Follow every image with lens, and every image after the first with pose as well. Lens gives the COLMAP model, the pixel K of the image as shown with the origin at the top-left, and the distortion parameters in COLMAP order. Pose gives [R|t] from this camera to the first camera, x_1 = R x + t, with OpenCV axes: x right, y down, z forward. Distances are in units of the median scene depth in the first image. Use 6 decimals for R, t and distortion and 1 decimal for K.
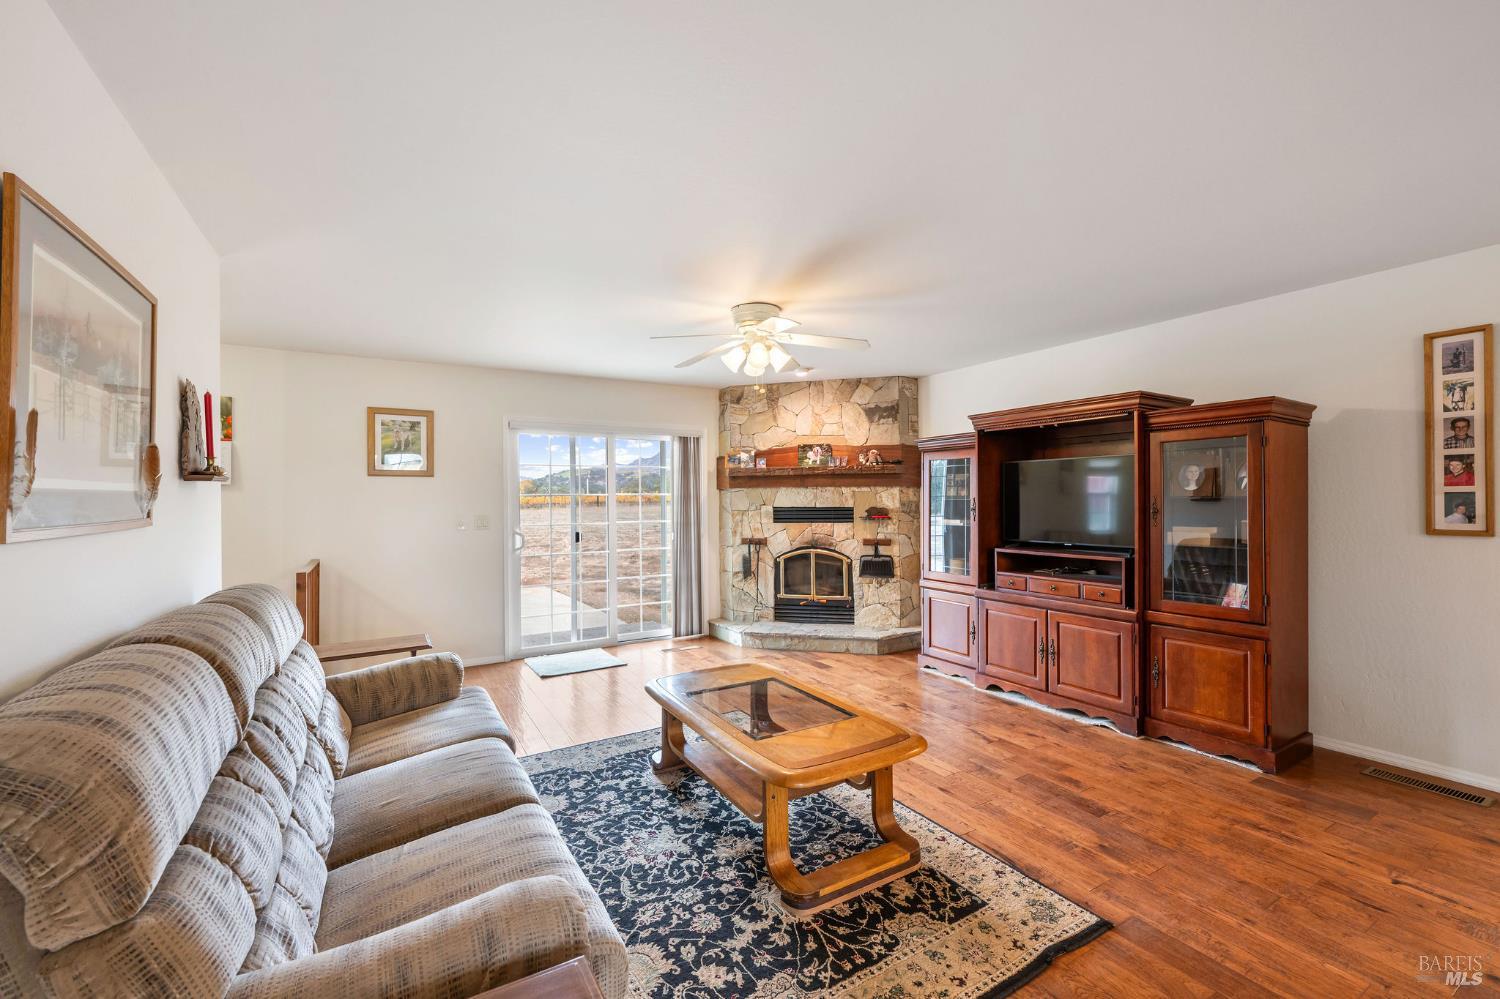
lens RADIAL K [[616.3, 0, 743.2], [0, 616.3, 500.6], [0, 0, 1]] dist [0.000568, 0.000160]
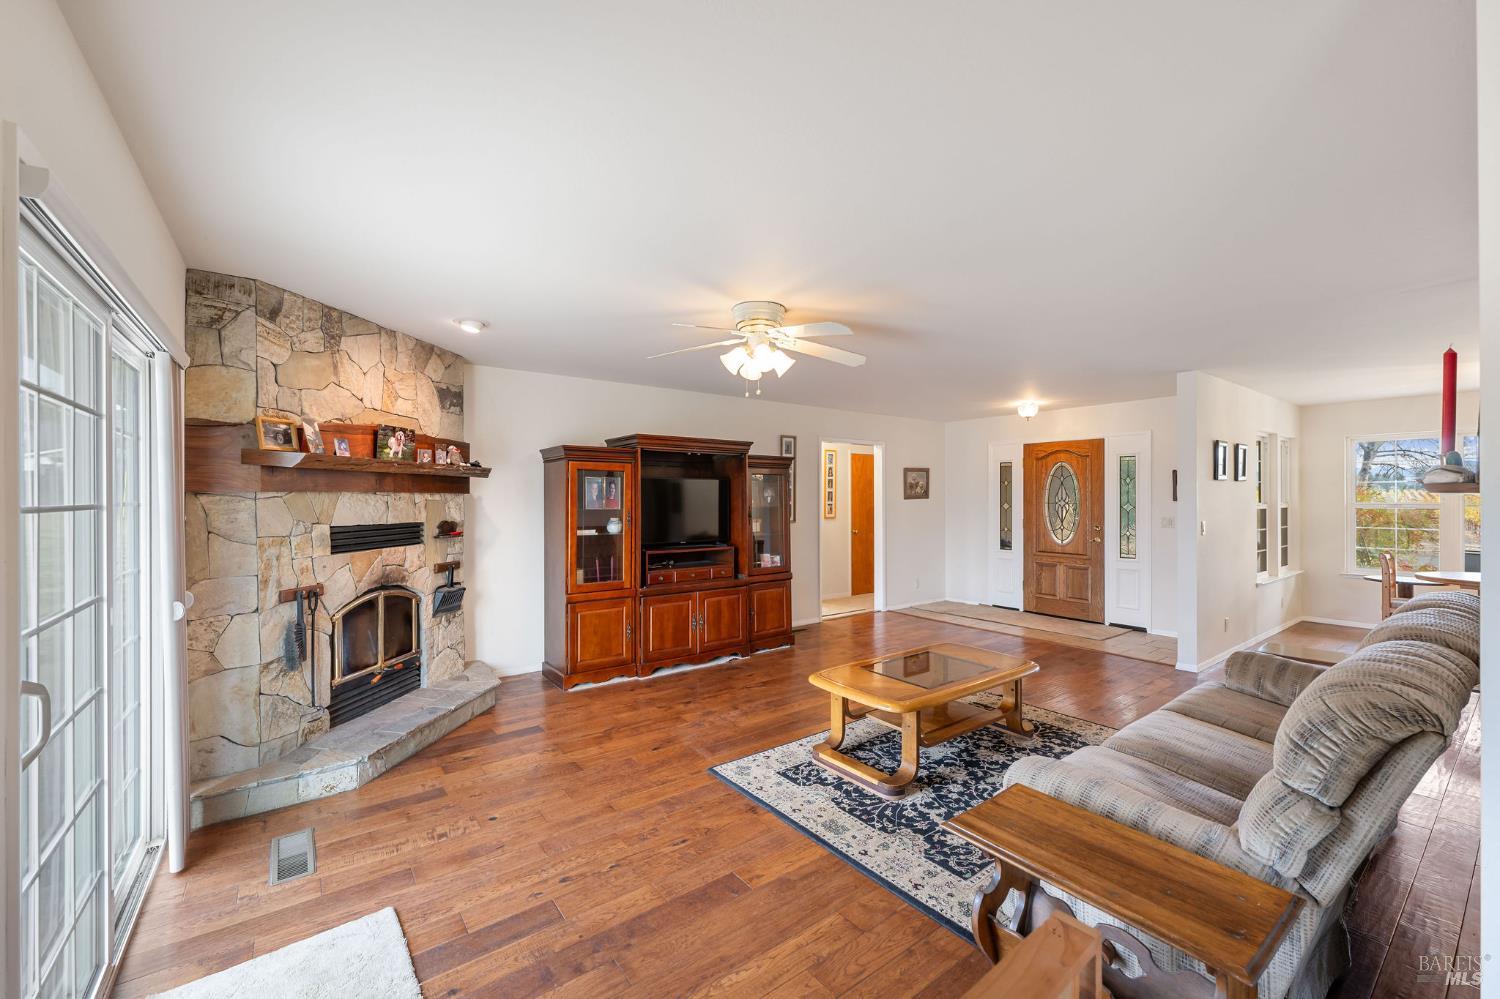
lens RADIAL K [[605.3, 0, 742.8], [0, 605.3, 499.4], [0, 0, 1]] dist [-0.001130, -0.000084]
pose [[-0.110614, 0.006364, 0.993843, -1.088560], [0.003234, 0.999977, -0.006044, -0.019844], [-0.993858, 0.002546, -0.110632, 1.388415]]
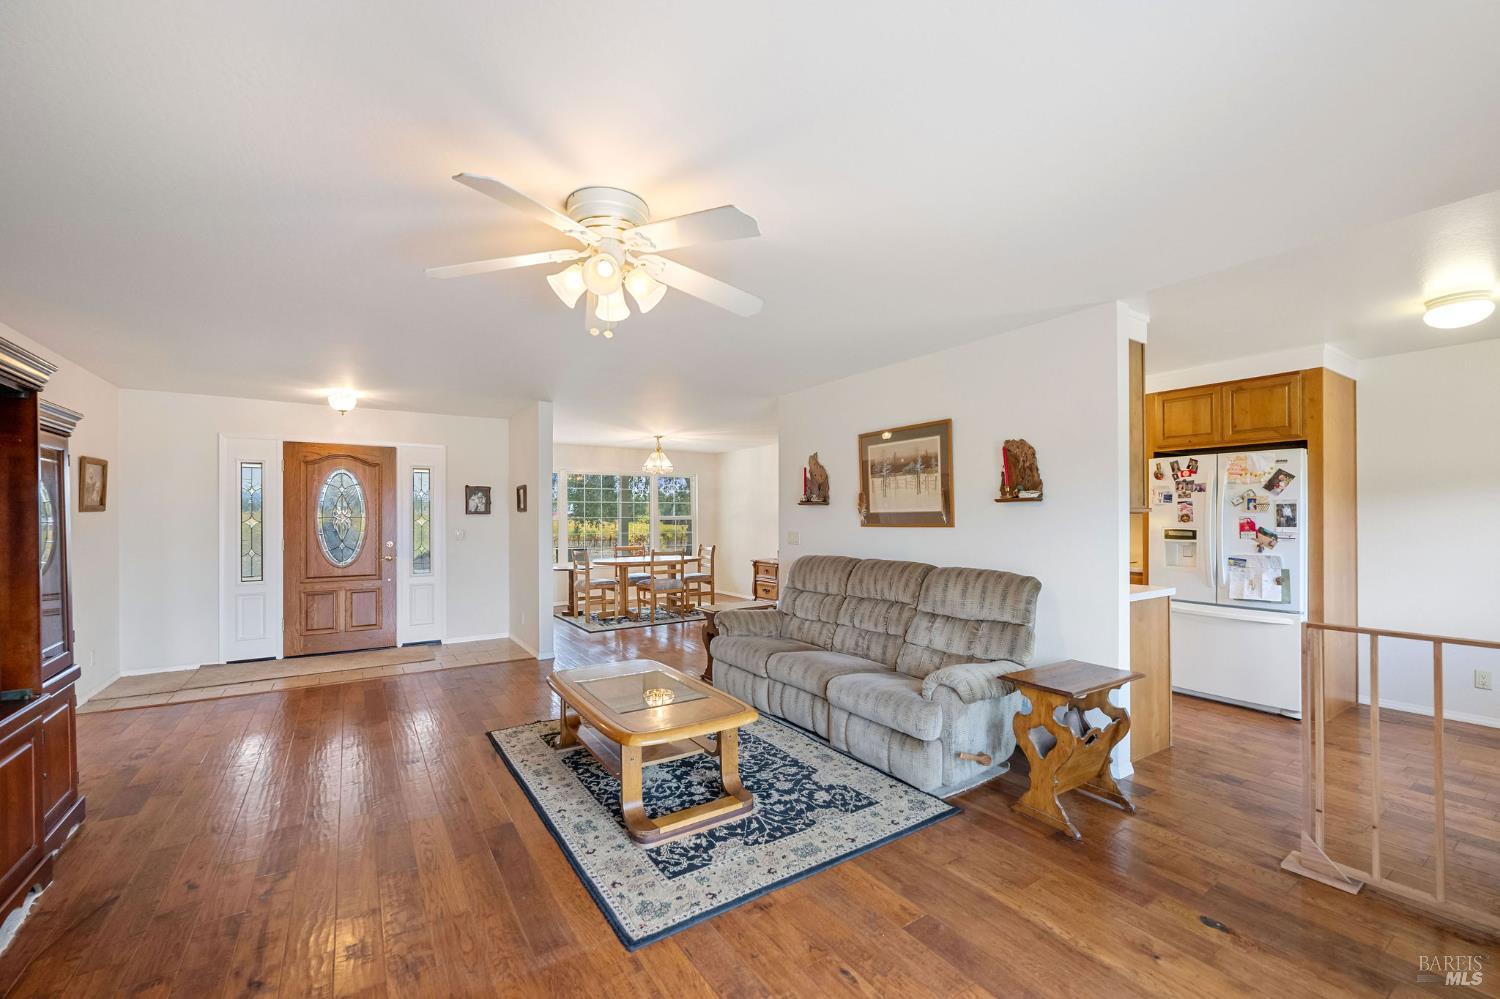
lens RADIAL K [[610.1, 0, 753.1], [0, 610.1, 515.9], [0, 0, 1]] dist [-0.000883, -0.000132]
pose [[-0.998294, 0.013210, -0.056866, -0.105211], [0.013182, 0.999913, 0.000861, -0.003914], [0.056872, 0.000110, -0.998381, 1.986868]]
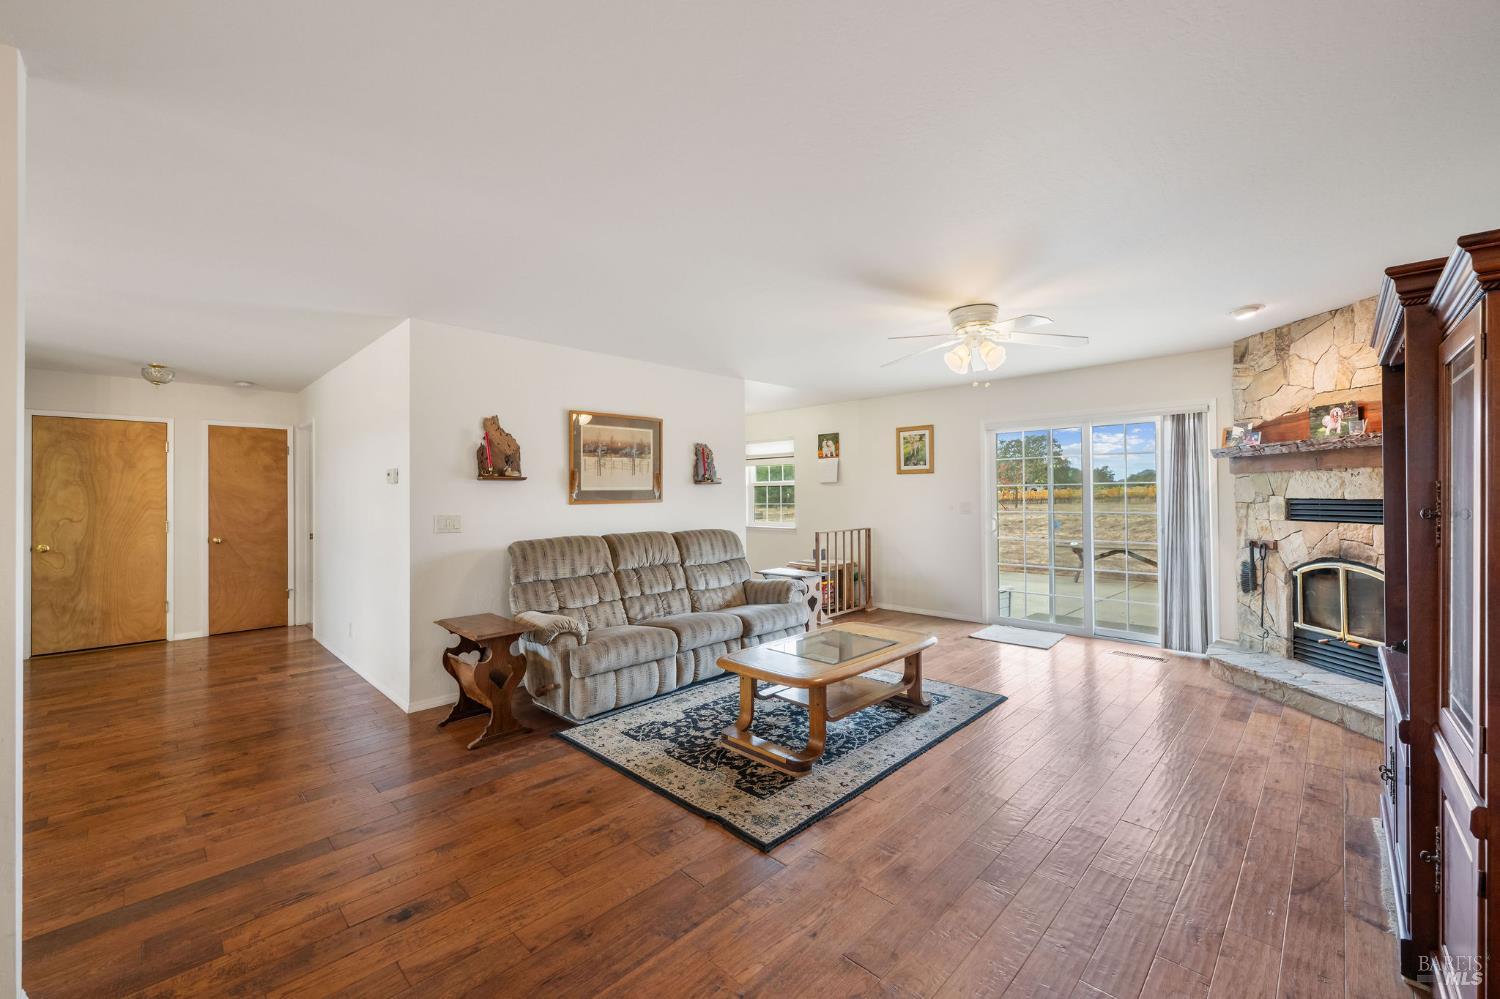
lens RADIAL K [[598.3, 0, 747.9], [0, 598.3, 488.8], [0, 0, 1]] dist [-0.001439, -0.000049]
pose [[0.261301, -0.004150, -0.965248, 1.118784], [0.005342, 0.999982, -0.002853, -0.004154], [0.965242, -0.004410, 0.261319, 0.439647]]
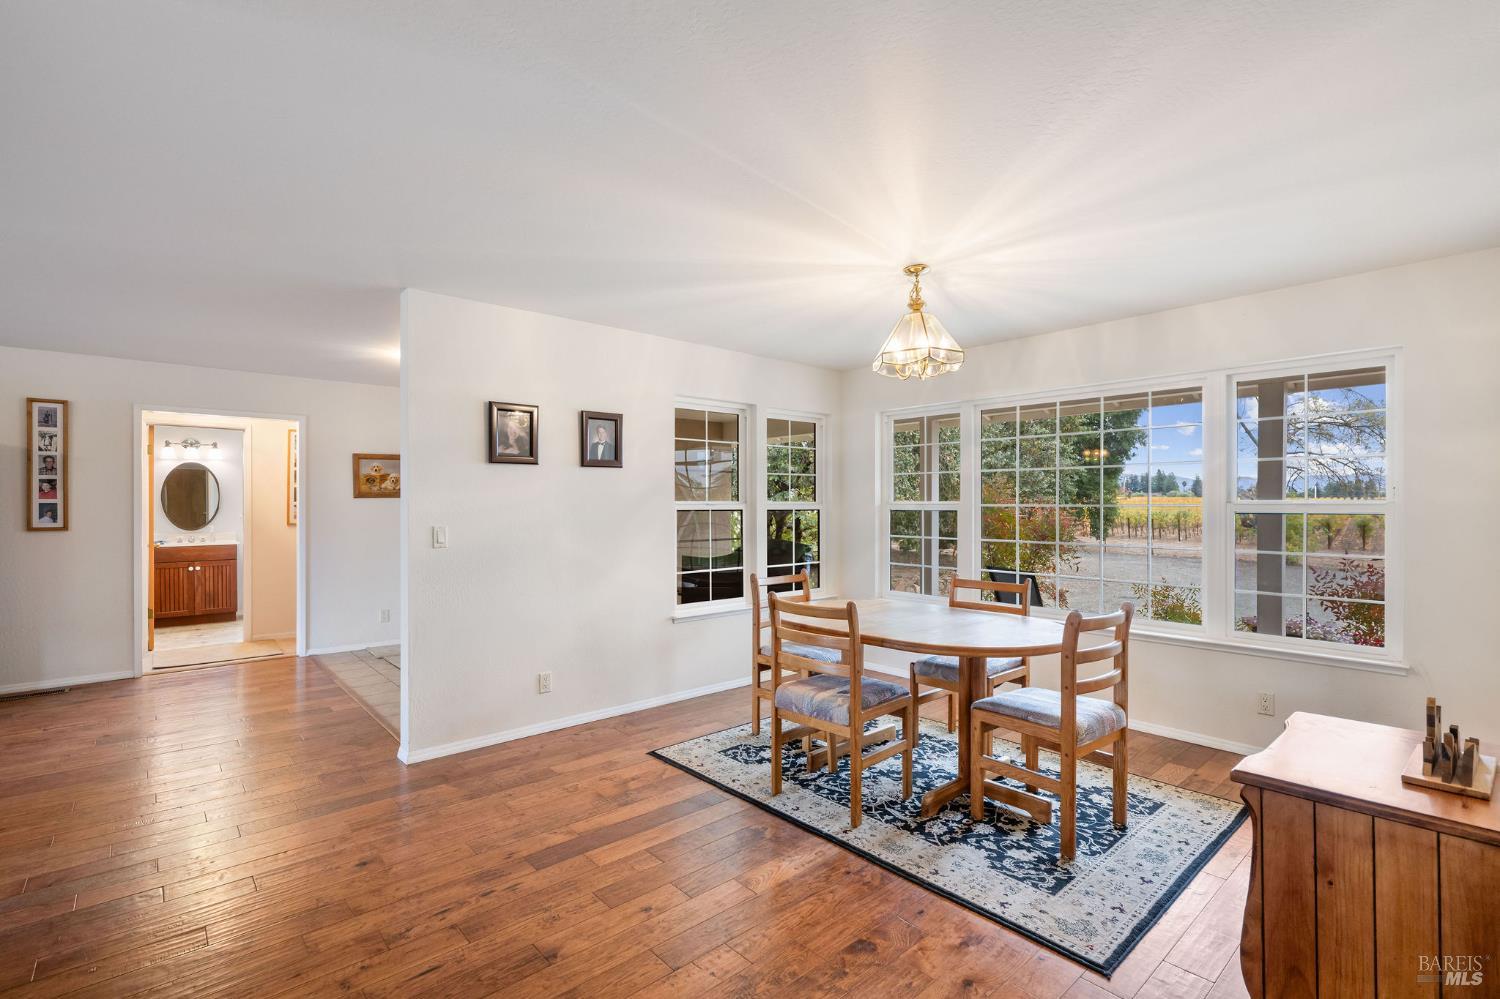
lens RADIAL K [[696.0, 0, 739.0], [0, 696.0, 500.3], [0, 0, 1]] dist [0.018245, 0.000005]
pose [[0.981645, 0.009852, 0.190460, -0.562848], [-0.009124, 0.999947, -0.004700, 0.005567], [-0.190497, 0.002876, 0.981684, -0.229120]]
